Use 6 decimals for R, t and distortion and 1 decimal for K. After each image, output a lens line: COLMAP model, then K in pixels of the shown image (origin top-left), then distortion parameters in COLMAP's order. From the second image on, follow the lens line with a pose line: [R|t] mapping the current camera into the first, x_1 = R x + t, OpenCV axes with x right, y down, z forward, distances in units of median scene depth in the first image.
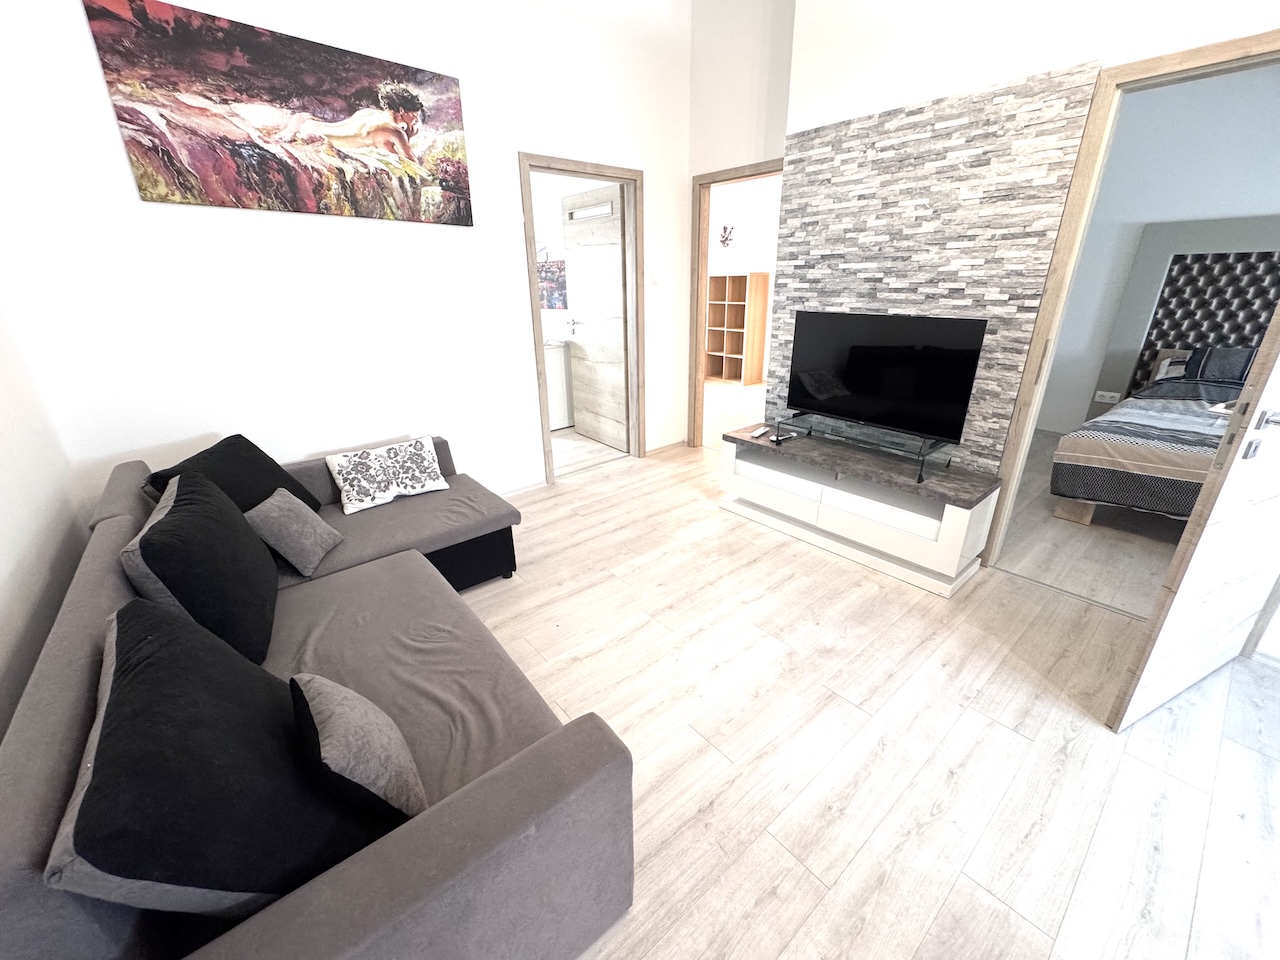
lens RADIAL K [[508.3, 0, 640.0], [0, 508.3, 480.0], [0, 0, 1]] dist [-0.002067, -0.000284]
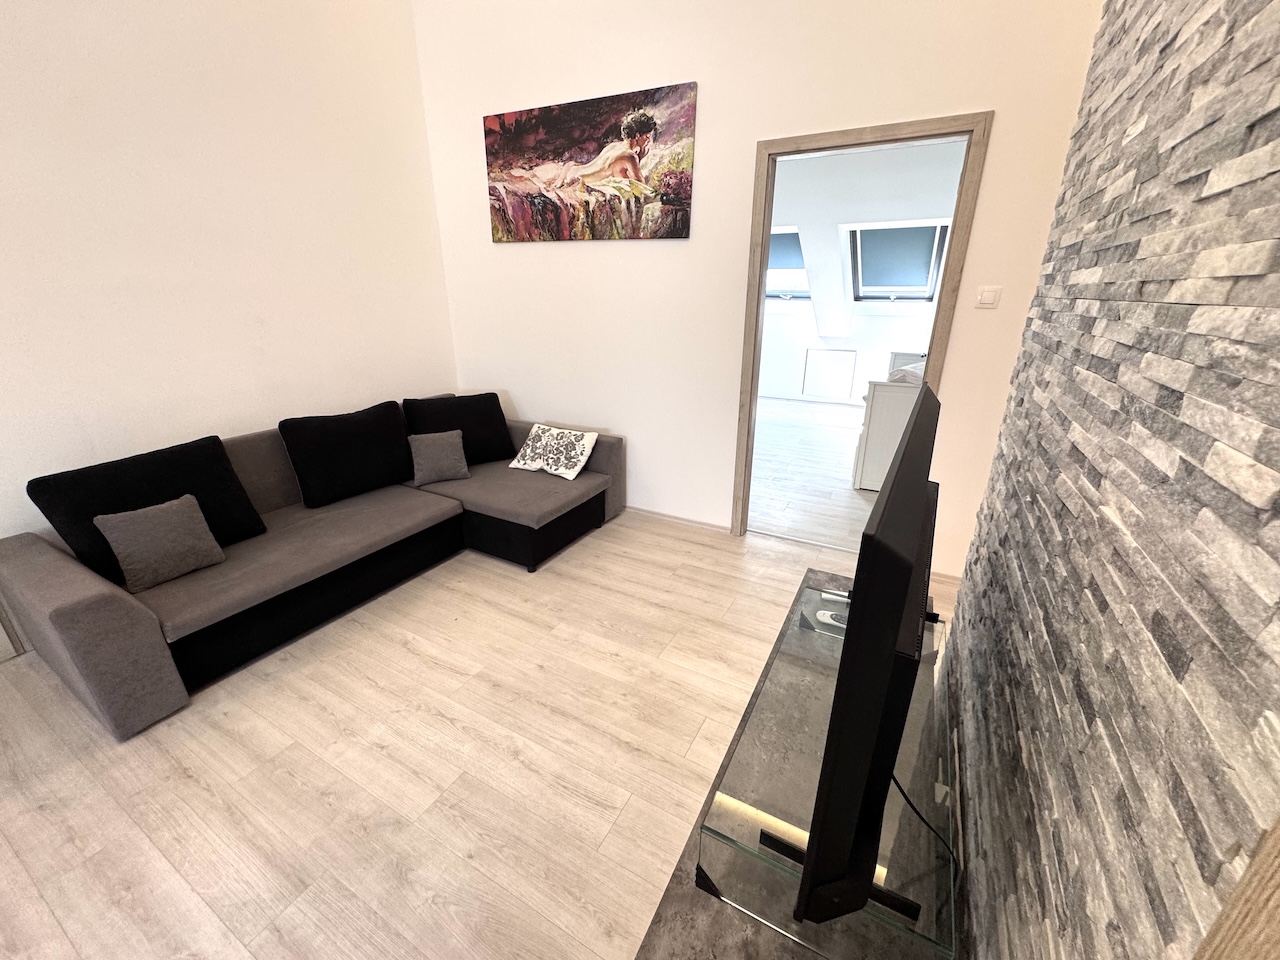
lens RADIAL K [[508.3, 0, 640.0], [0, 508.3, 480.0], [0, 0, 1]] dist [-0.002067, -0.000284]
pose [[0.357905, 0.337237, -0.870733, 0.689893], [-0.349559, 0.913086, 0.209958, -0.288878], [0.865859, 0.229228, 0.444682, 0.683892]]
